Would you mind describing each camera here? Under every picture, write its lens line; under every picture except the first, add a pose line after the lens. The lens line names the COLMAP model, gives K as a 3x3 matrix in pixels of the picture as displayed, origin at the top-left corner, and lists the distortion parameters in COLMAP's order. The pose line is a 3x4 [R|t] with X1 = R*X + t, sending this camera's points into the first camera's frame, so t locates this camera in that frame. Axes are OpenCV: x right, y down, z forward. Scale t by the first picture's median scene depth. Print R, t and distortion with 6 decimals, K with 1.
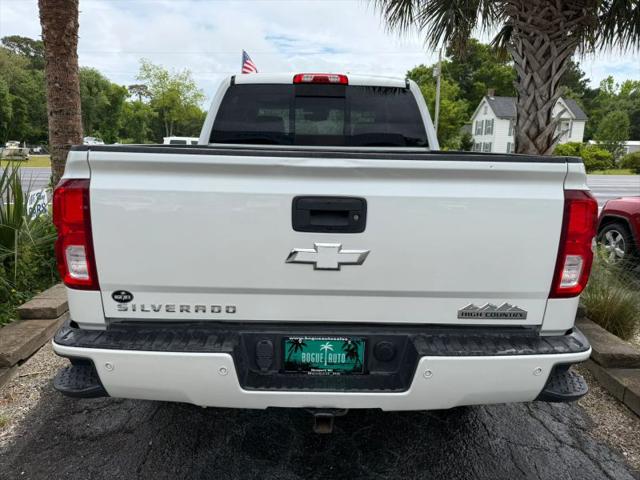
lens RADIAL K [[454.1, 0, 318.6], [0, 454.1, 240.6], [0, 0, 1]] dist [0.029864, -0.041348]
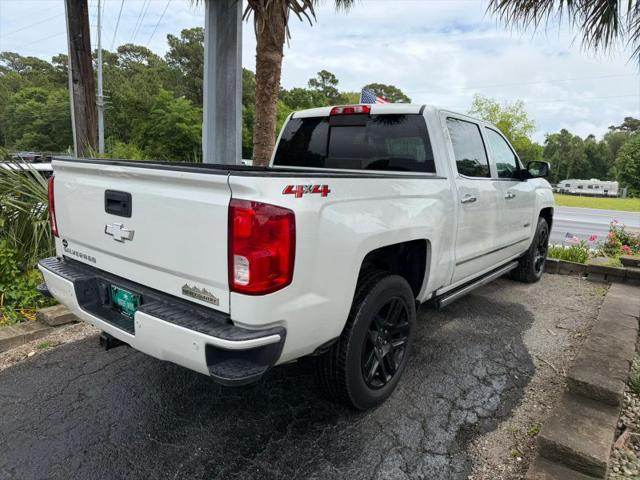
lens RADIAL K [[454.1, 0, 320.0], [0, 454.1, 242.1], [0, 0, 1]] dist [0.029864, -0.041348]
pose [[0.777316, 0.122437, -0.617081, 0.627363], [-0.161816, 0.986788, -0.008042, -0.011215], [0.607943, 0.106105, 0.786859, 0.098093]]
